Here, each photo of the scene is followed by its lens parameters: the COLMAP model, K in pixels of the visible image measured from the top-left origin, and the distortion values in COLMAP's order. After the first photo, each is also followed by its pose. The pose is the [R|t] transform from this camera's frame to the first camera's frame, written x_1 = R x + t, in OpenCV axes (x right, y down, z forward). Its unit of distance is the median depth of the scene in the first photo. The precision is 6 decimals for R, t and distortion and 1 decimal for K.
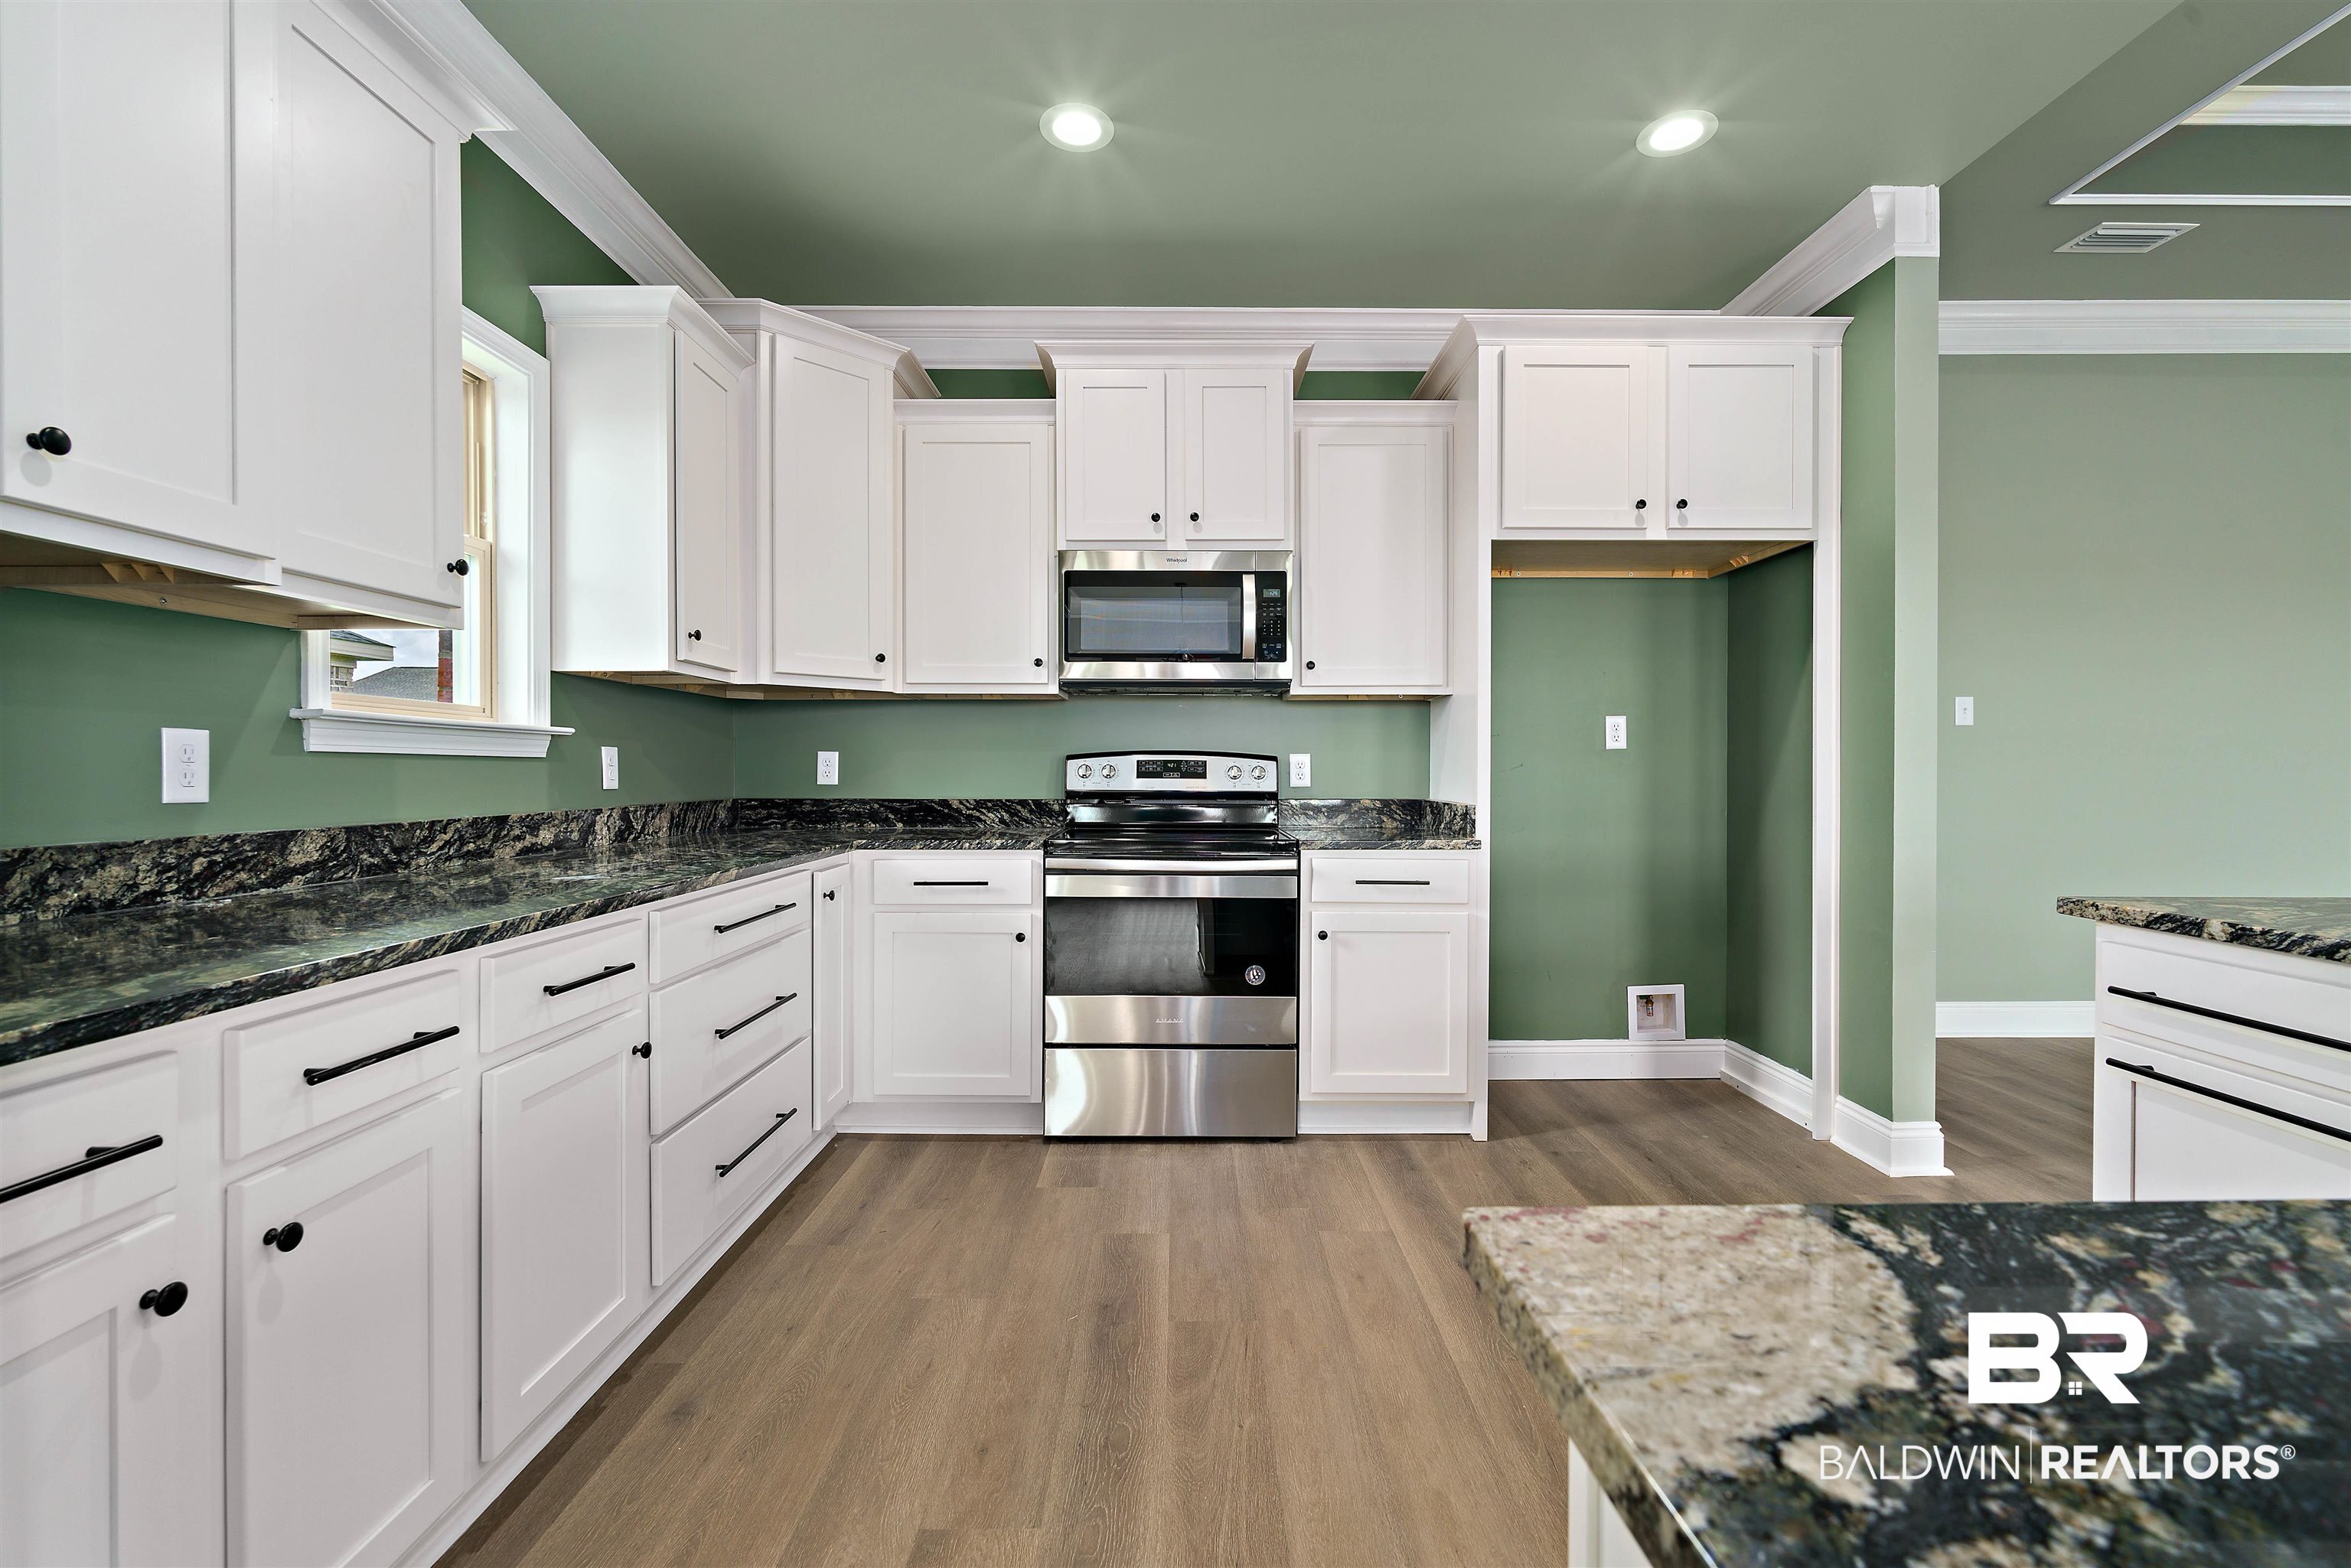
lens RADIAL K [[1009.7, 0, 1182.4], [0, 1009.7, 779.0], [0, 0, 1]] dist [-0.001660, 0.000919]
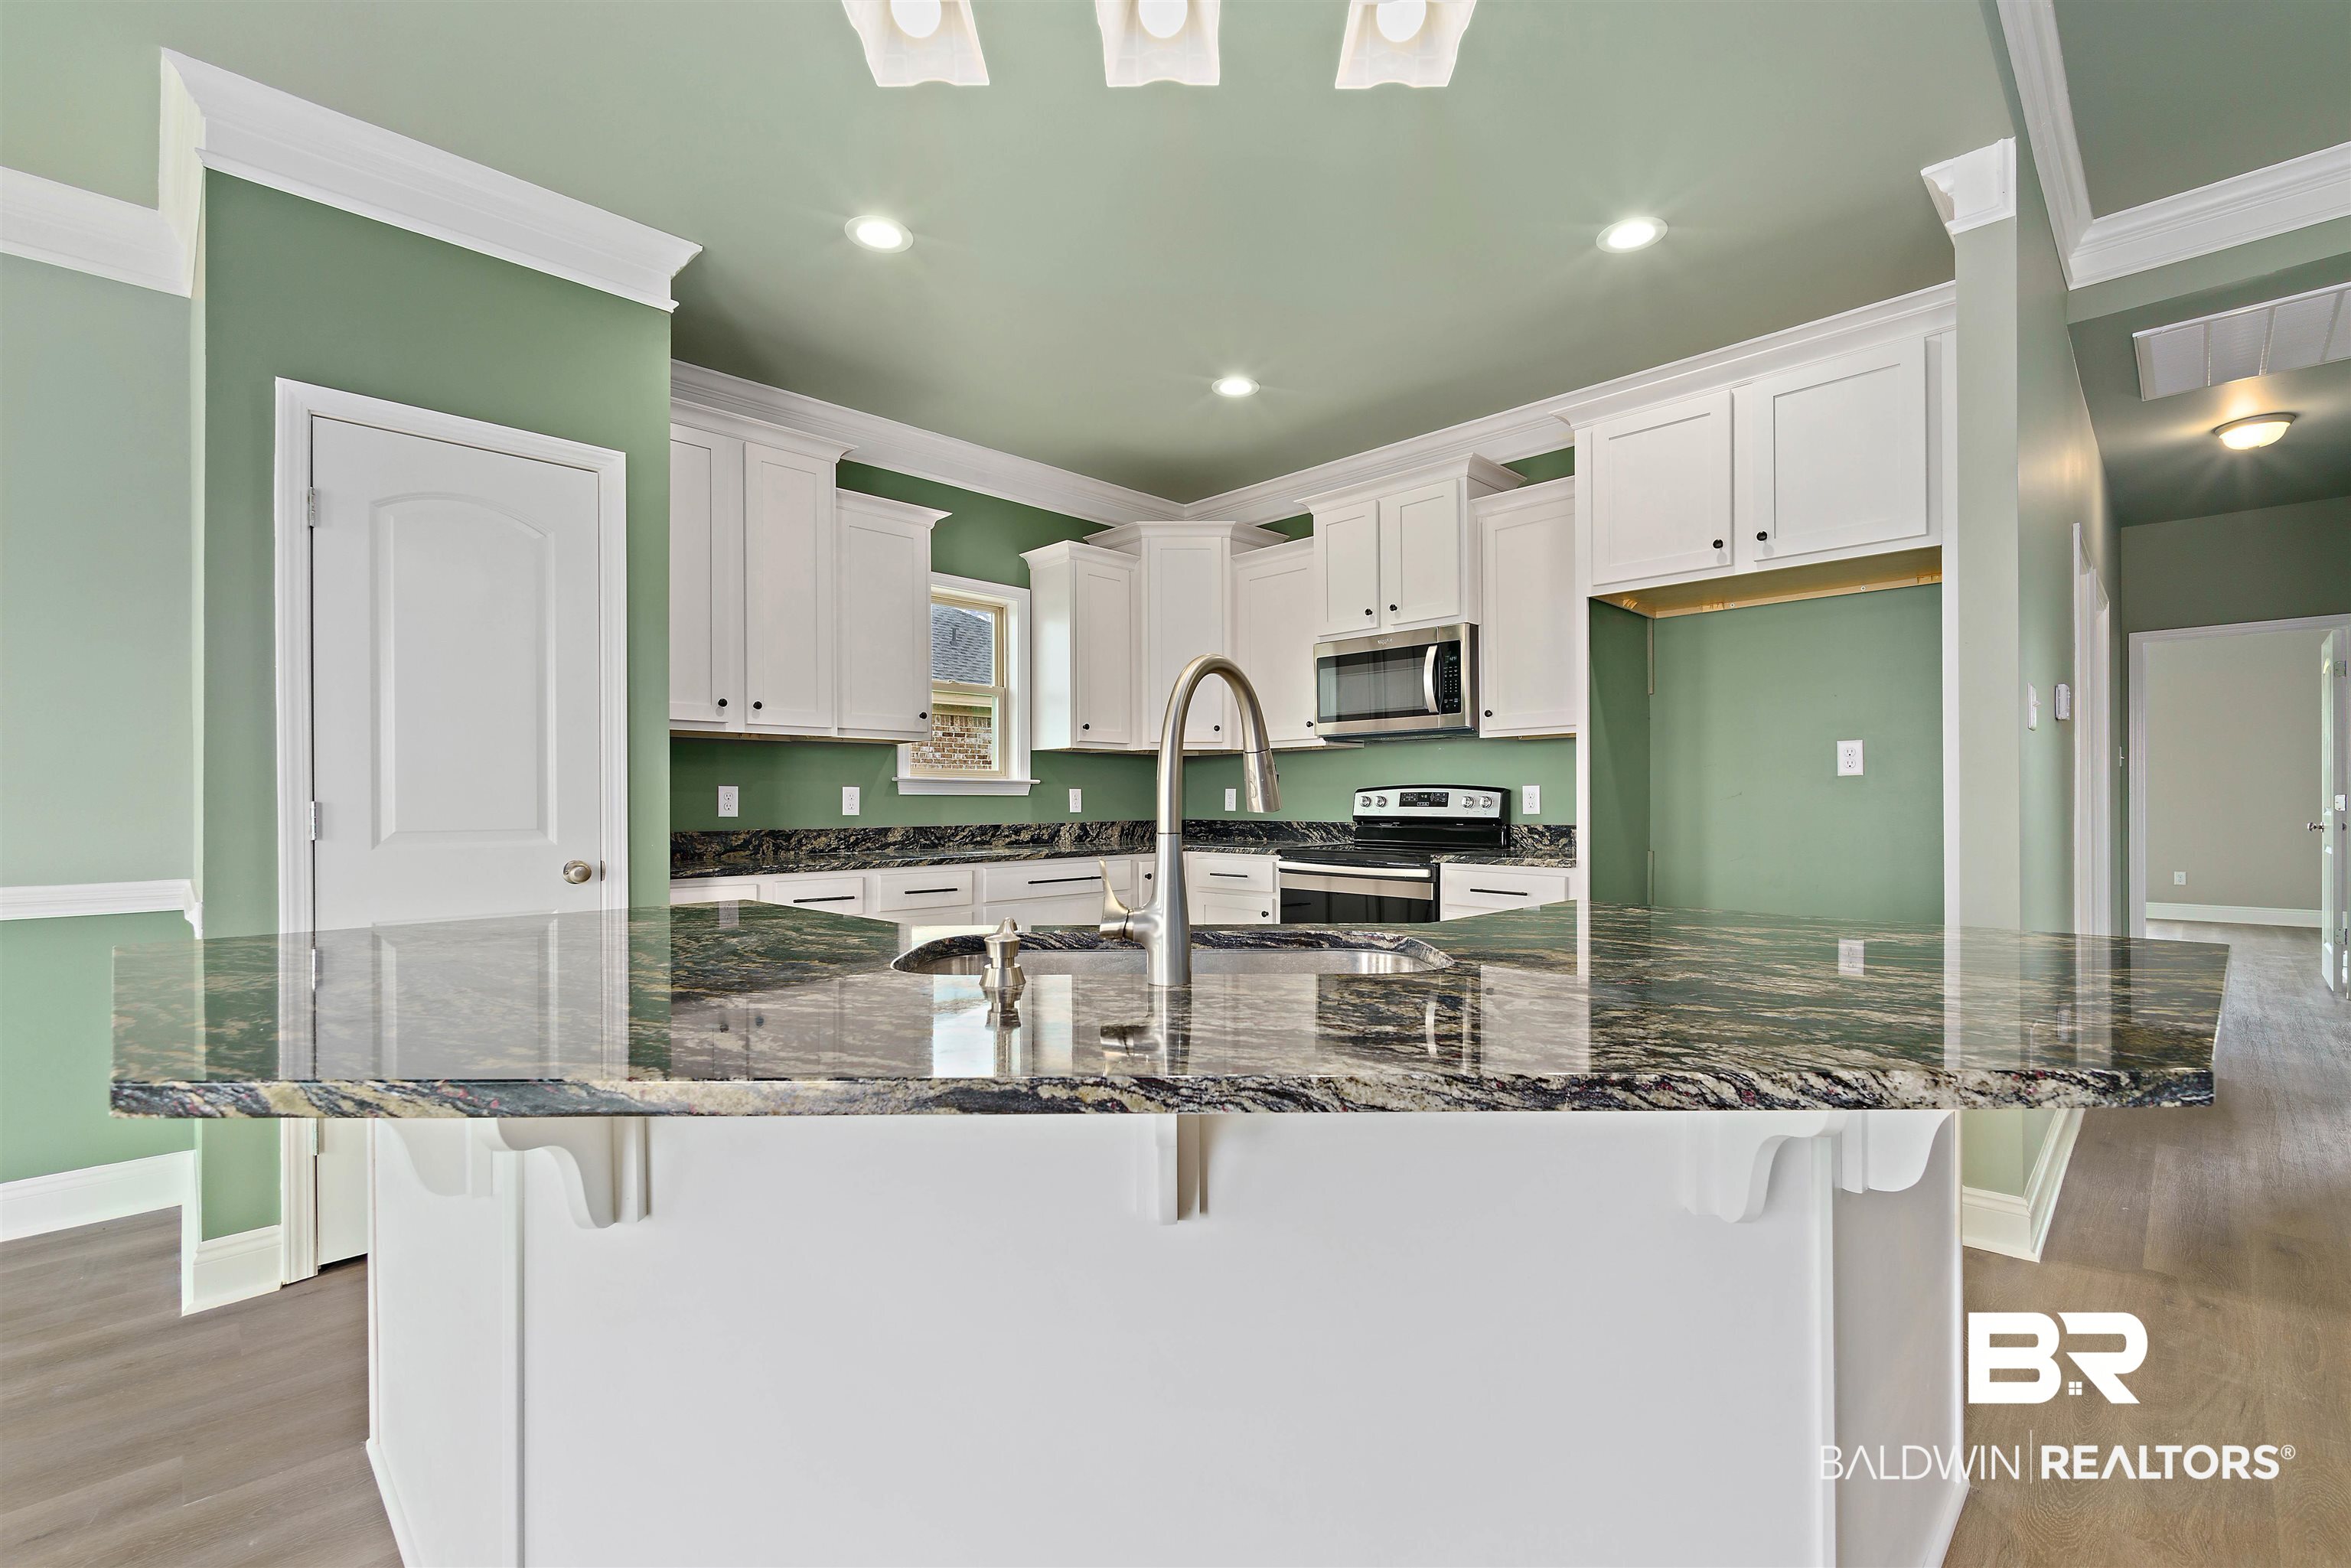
lens RADIAL K [[1009.7, 0, 1178.1], [0, 1009.7, 798.1], [0, 0, 1]] dist [-0.001660, 0.000919]
pose [[0.699747, -0.006144, -0.714364, 0.790862], [-0.001546, 0.999948, -0.010114, 0.002087], [0.714389, 0.008182, 0.699701, -0.123129]]
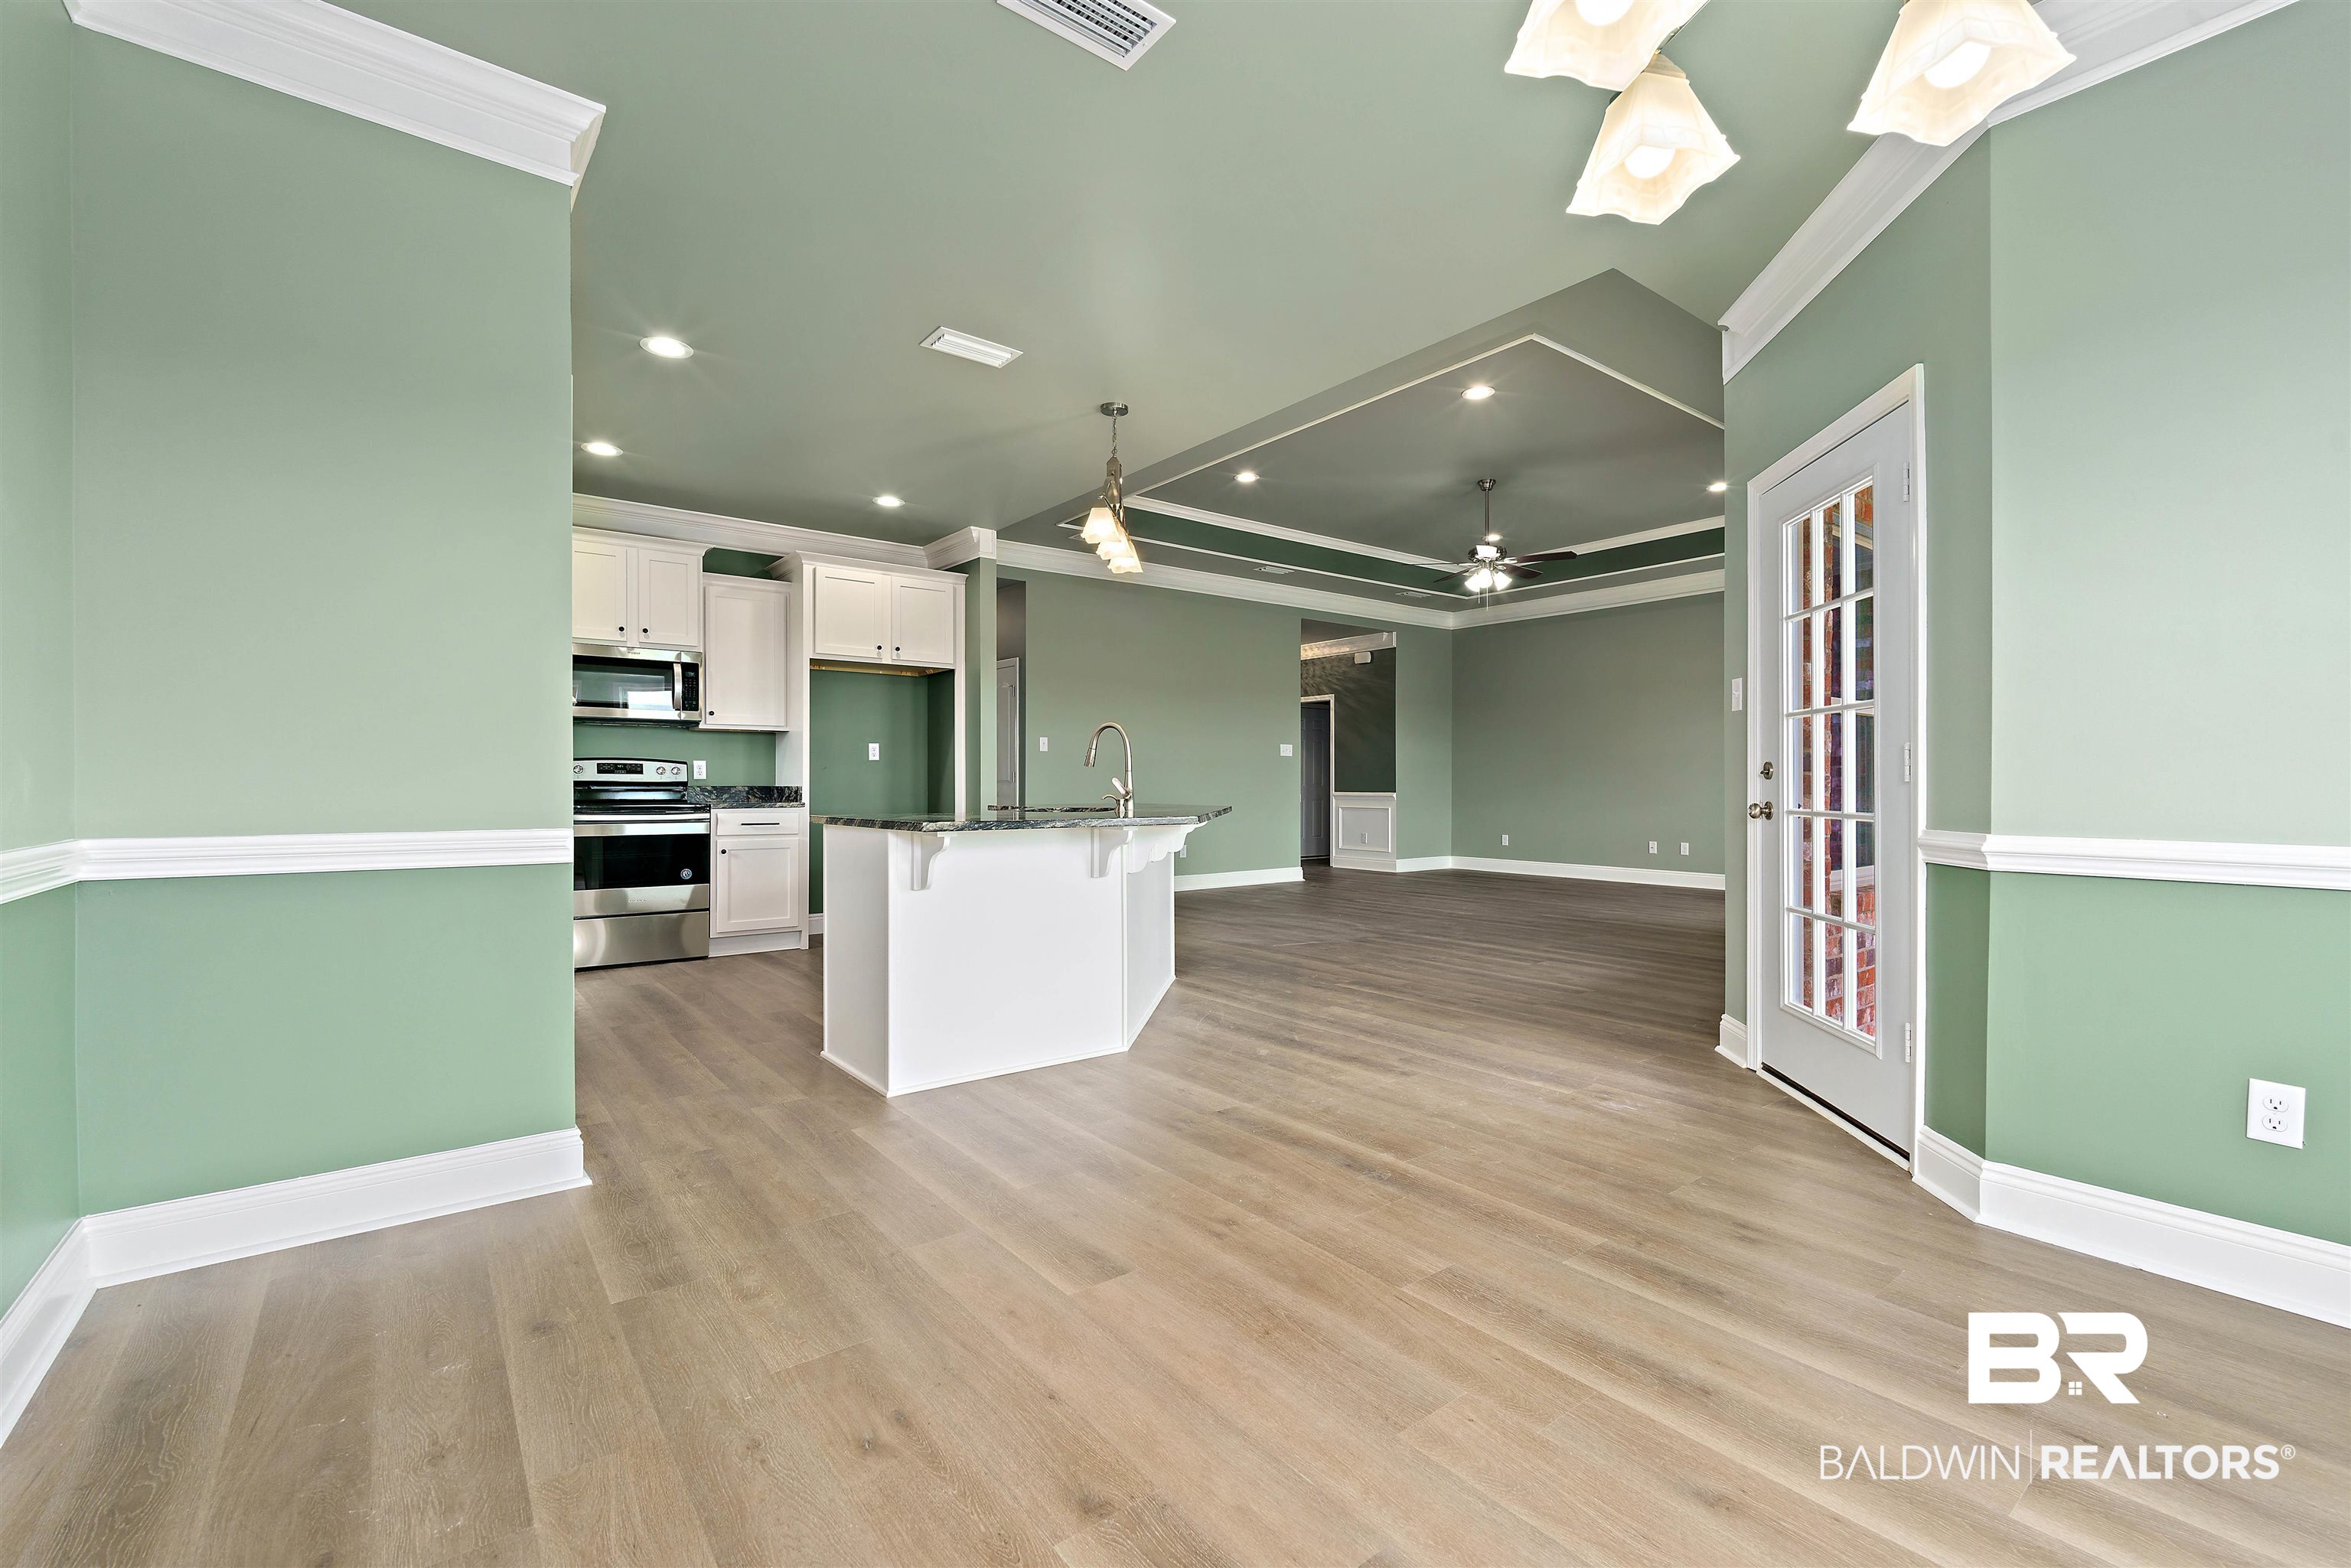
lens RADIAL K [[1009.7, 0, 1174.5], [0, 1009.7, 773.3], [0, 0, 1]] dist [-0.001660, 0.000919]
pose [[0.795107, 0.005019, 0.606448, -0.352645], [0.007304, 0.999814, -0.017852, 0.042098], [-0.606425, 0.018624, 0.794923, -1.093780]]
